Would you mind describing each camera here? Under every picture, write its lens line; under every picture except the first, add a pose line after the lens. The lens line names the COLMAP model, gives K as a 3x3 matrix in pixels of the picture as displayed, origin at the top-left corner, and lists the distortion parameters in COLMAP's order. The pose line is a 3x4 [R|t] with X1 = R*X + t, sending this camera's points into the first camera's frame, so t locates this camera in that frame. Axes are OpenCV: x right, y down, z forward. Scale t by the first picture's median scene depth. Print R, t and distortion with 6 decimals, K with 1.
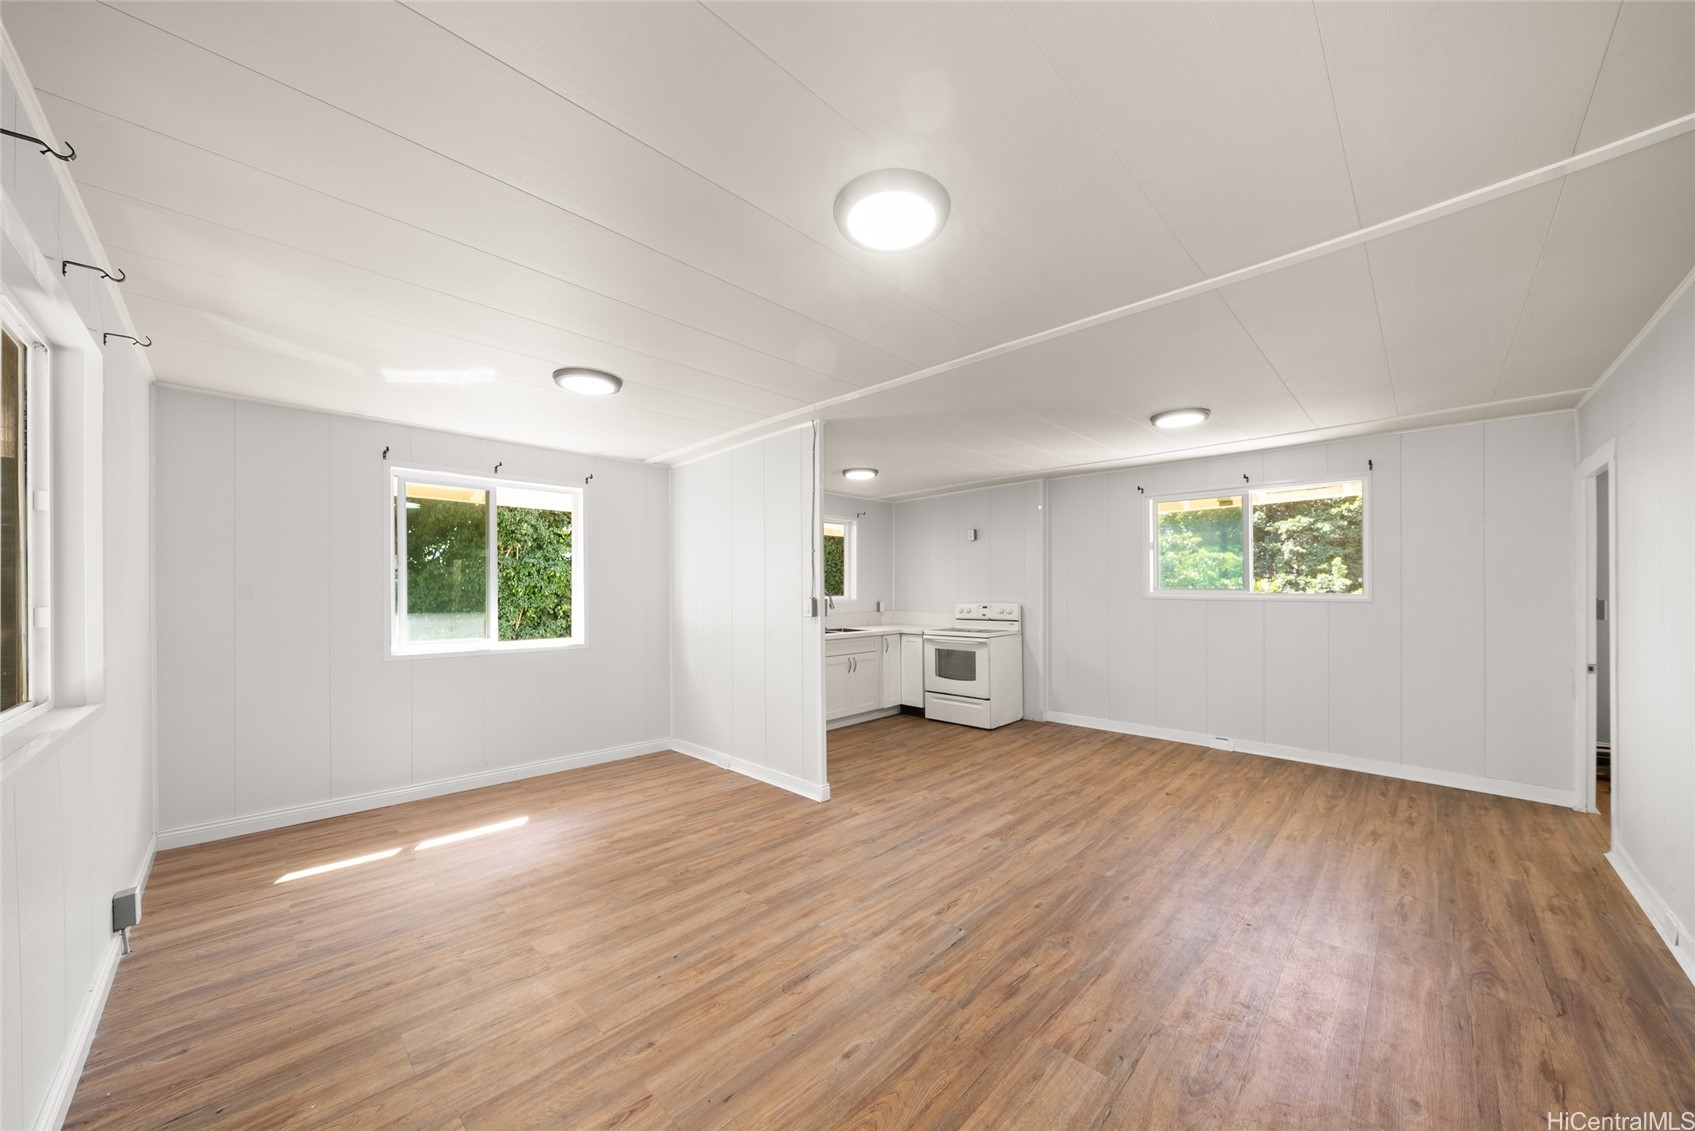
lens RADIAL K [[579.4, 0, 850.8], [0, 579.4, 581.9], [0, 0, 1]] dist [-0.003208, -0.000335]
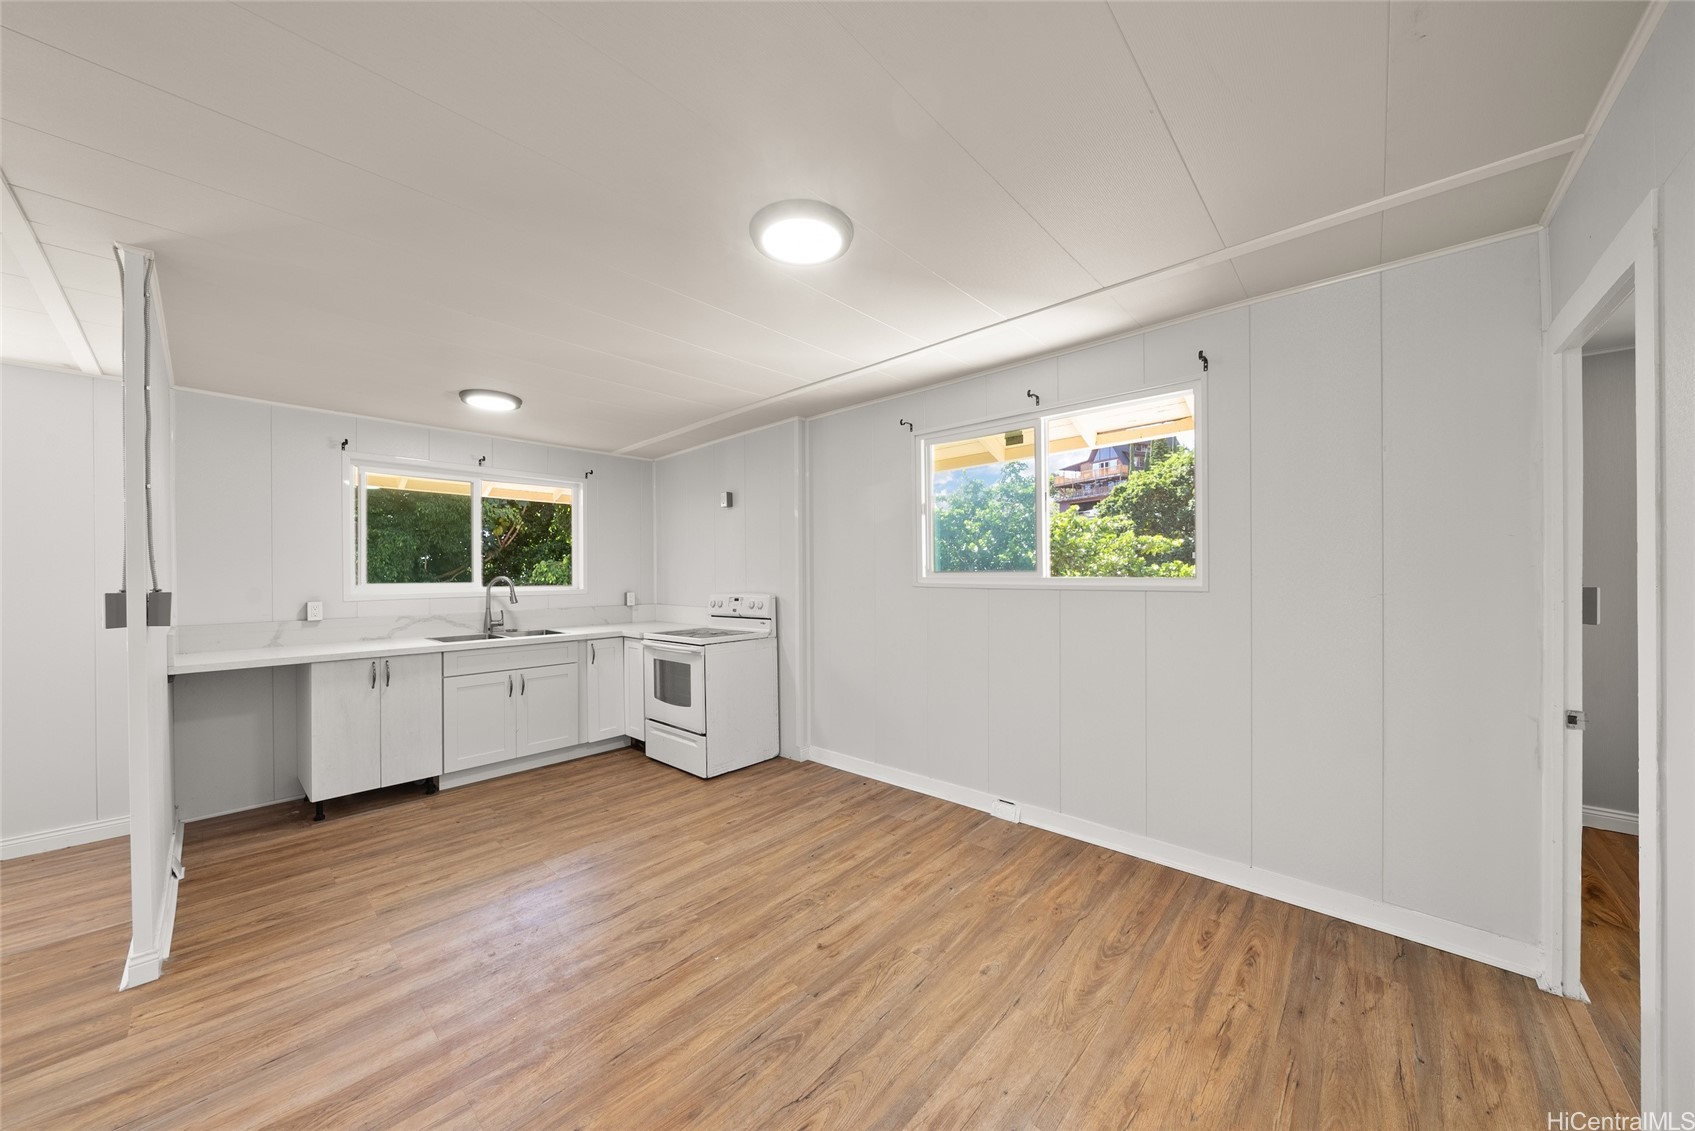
lens RADIAL K [[579.4, 0, 837.6], [0, 579.4, 573.2], [0, 0, 1]] dist [-0.003208, -0.000335]
pose [[0.999218, -0.004820, 0.039242, 0.499852], [0.004597, 0.999973, 0.005770, 0.011339], [-0.039268, -0.005586, 0.999213, 0.420273]]
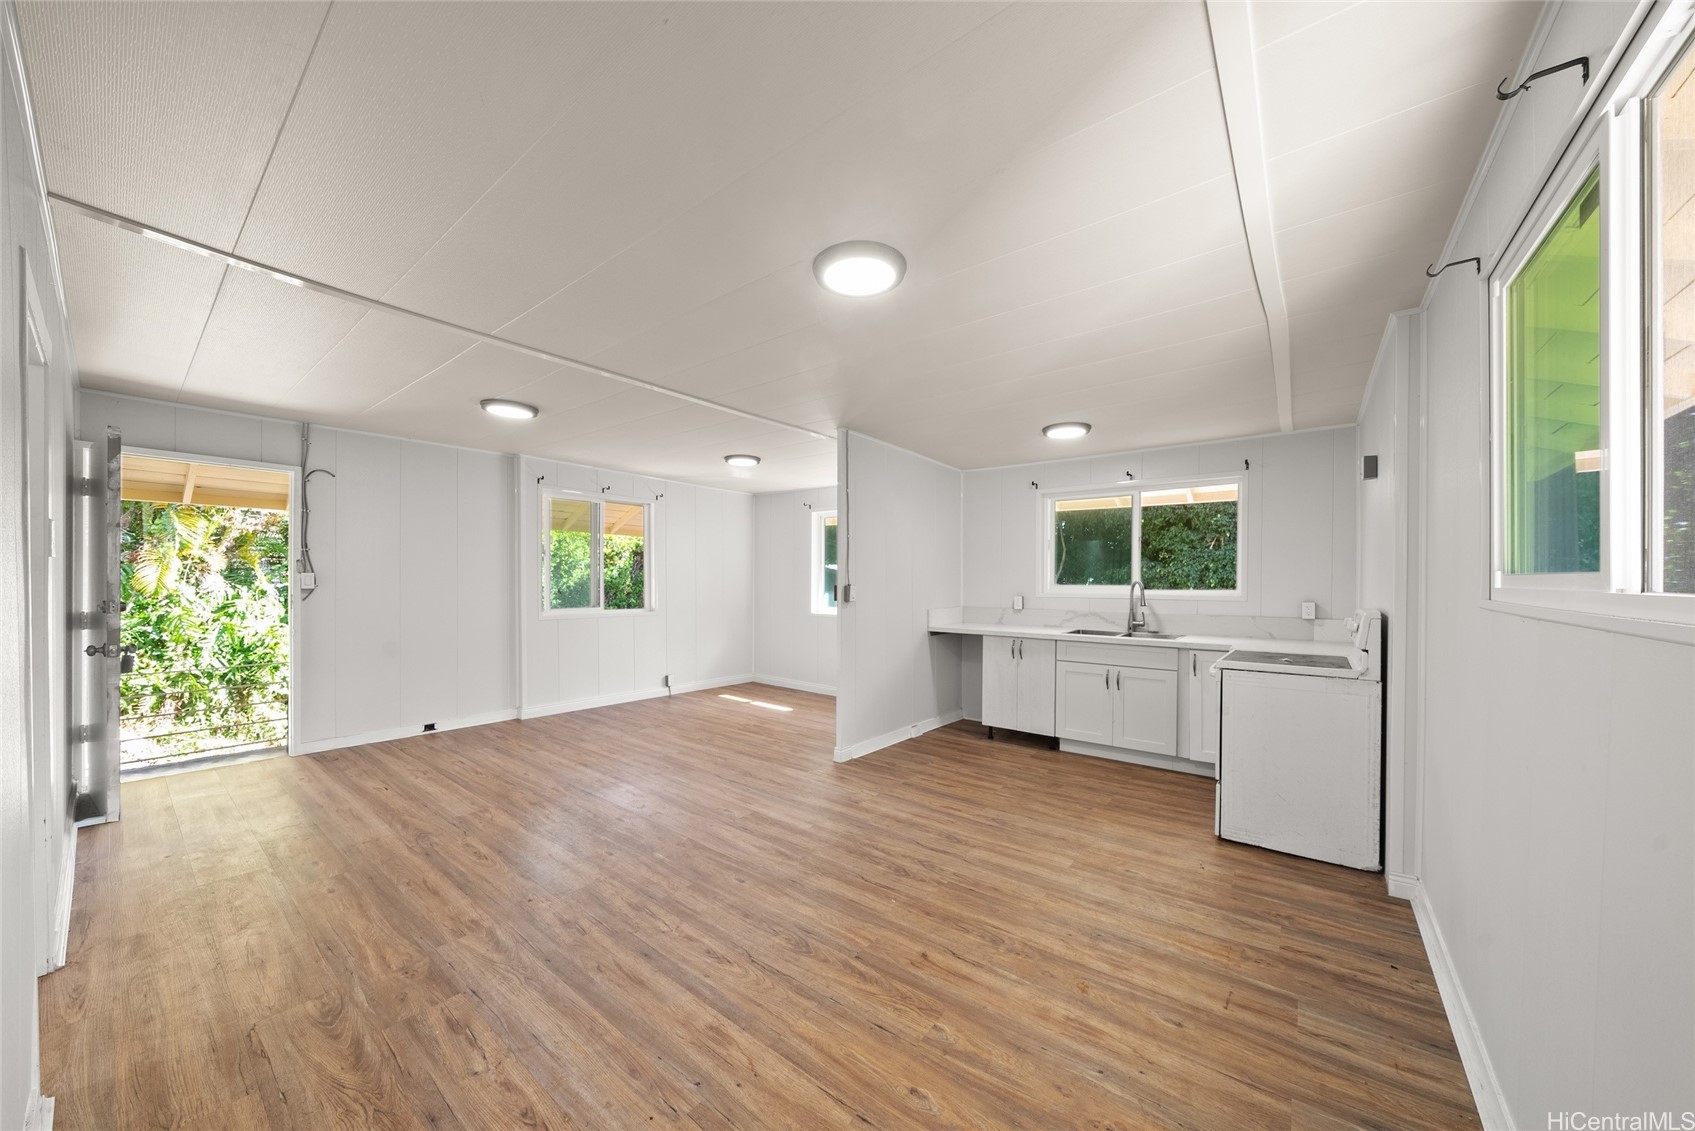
lens RADIAL K [[579.4, 0, 856.5], [0, 579.4, 582.4], [0, 0, 1]] dist [-0.003208, -0.000335]
pose [[0.138026, 0.006158, -0.990409, 0.985596], [0.004335, 0.999967, 0.006822, 0.013764], [0.990419, -0.005235, 0.137995, 0.794542]]
